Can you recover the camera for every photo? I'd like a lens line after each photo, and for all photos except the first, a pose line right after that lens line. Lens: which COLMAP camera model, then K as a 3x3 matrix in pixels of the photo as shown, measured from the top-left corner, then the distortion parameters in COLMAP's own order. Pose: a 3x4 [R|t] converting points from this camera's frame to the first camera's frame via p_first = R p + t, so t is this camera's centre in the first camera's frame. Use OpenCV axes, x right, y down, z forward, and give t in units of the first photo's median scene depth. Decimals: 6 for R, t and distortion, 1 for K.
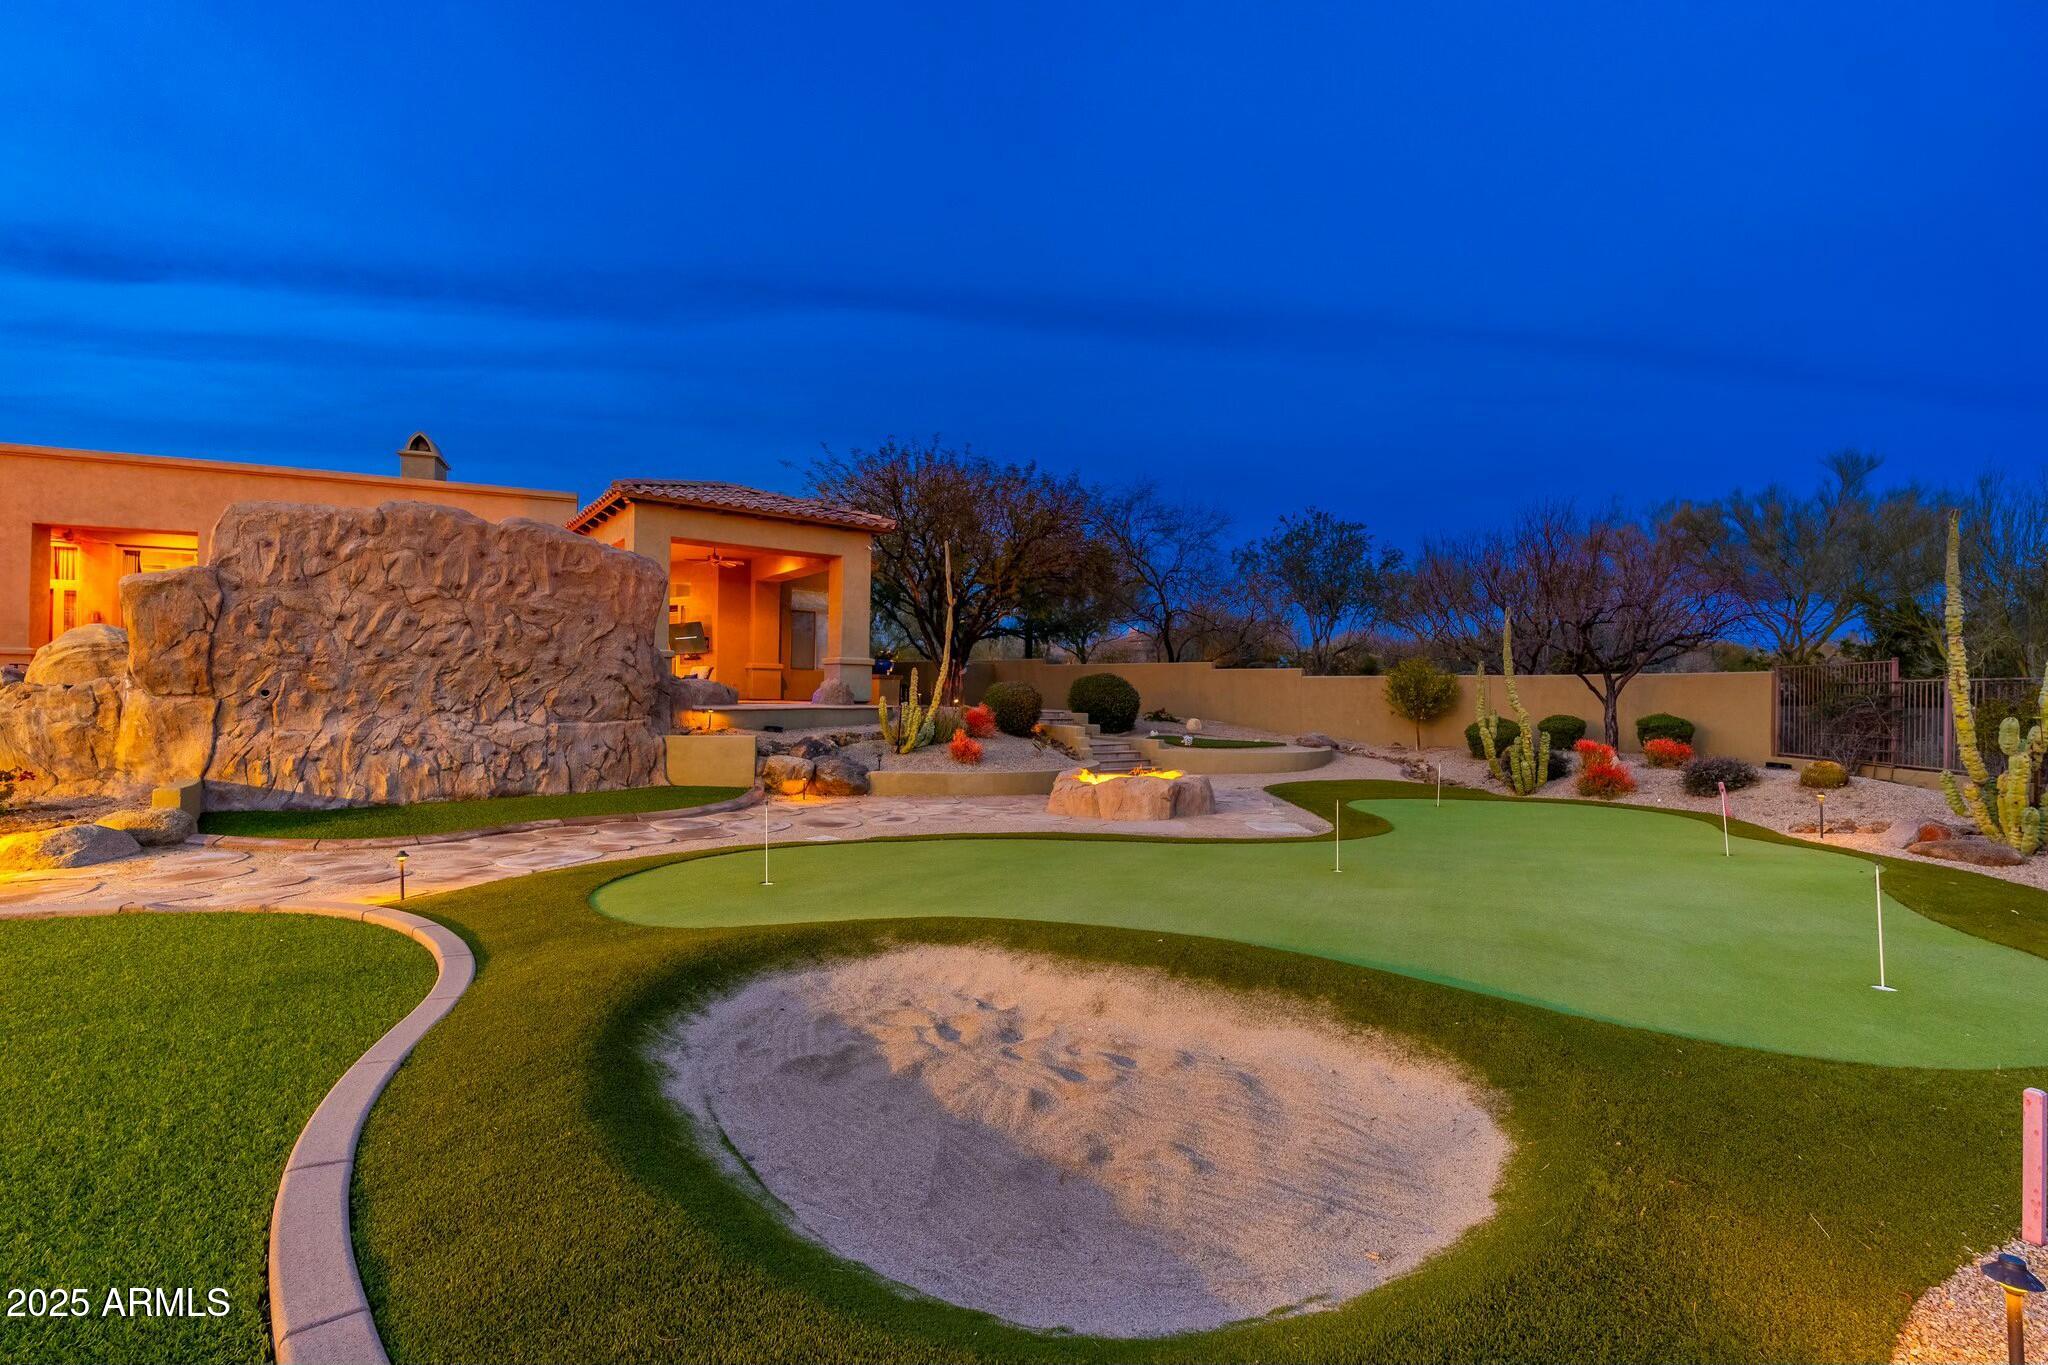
lens RADIAL K [[913.7, 0, 1053.7], [0, 913.7, 690.0], [0, 0, 1]] dist [0.000728, -0.001194]
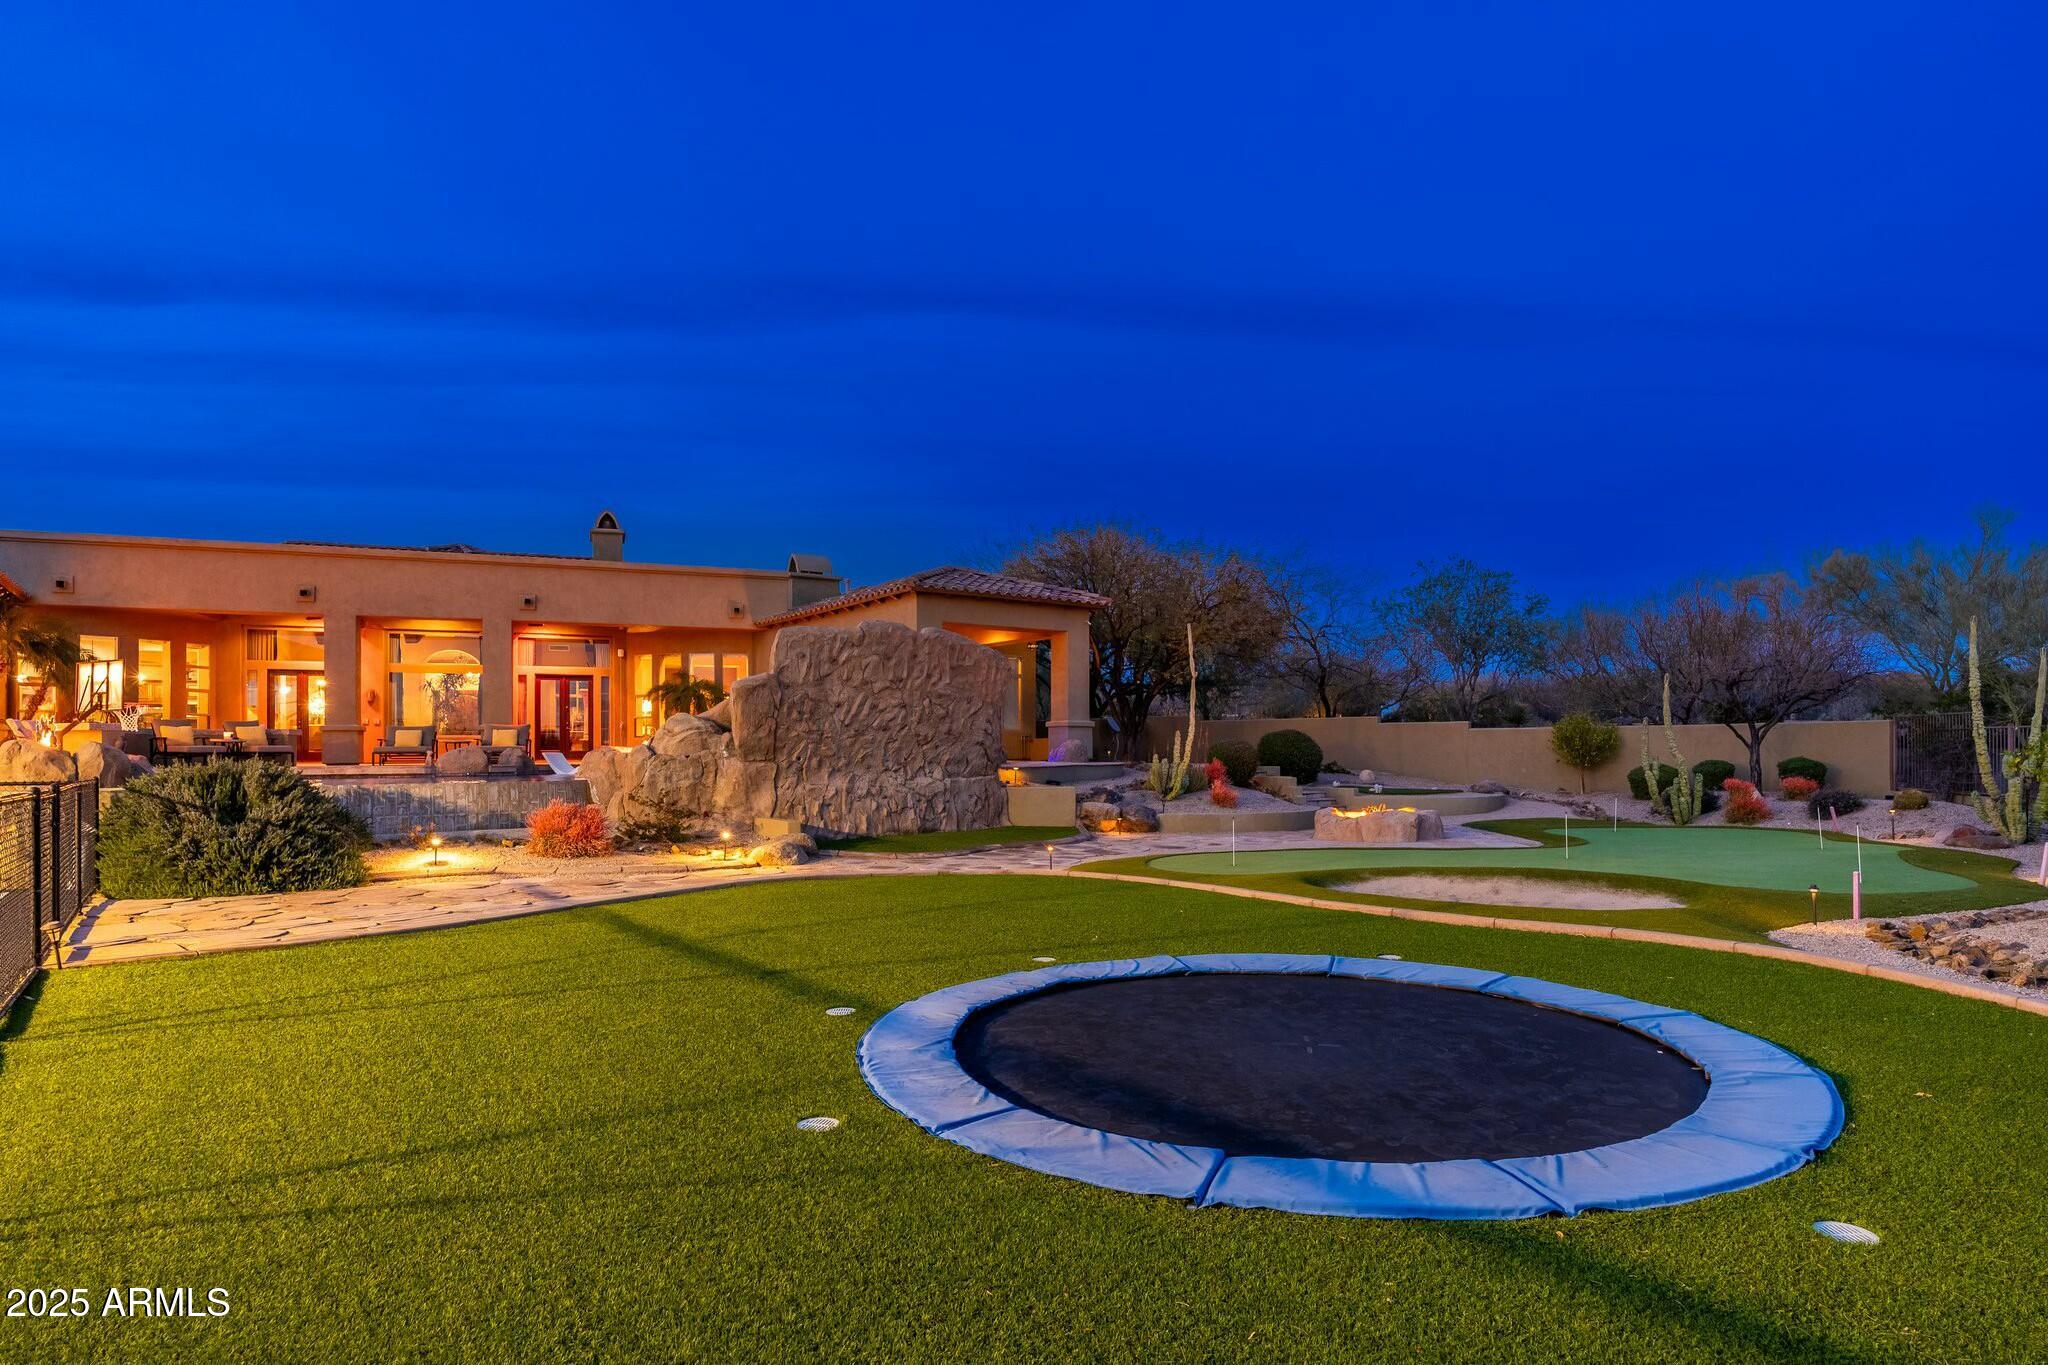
lens RADIAL K [[1082.0, 0, 1074.9], [0, 1082.0, 753.9], [0, 0, 1]] dist [-0.006139, -0.004966]
pose [[0.999420, -0.017660, -0.029106, -0.283174], [0.017921, 0.999801, 0.008717, -0.008892], [0.028946, -0.009233, 0.999538, -0.519913]]
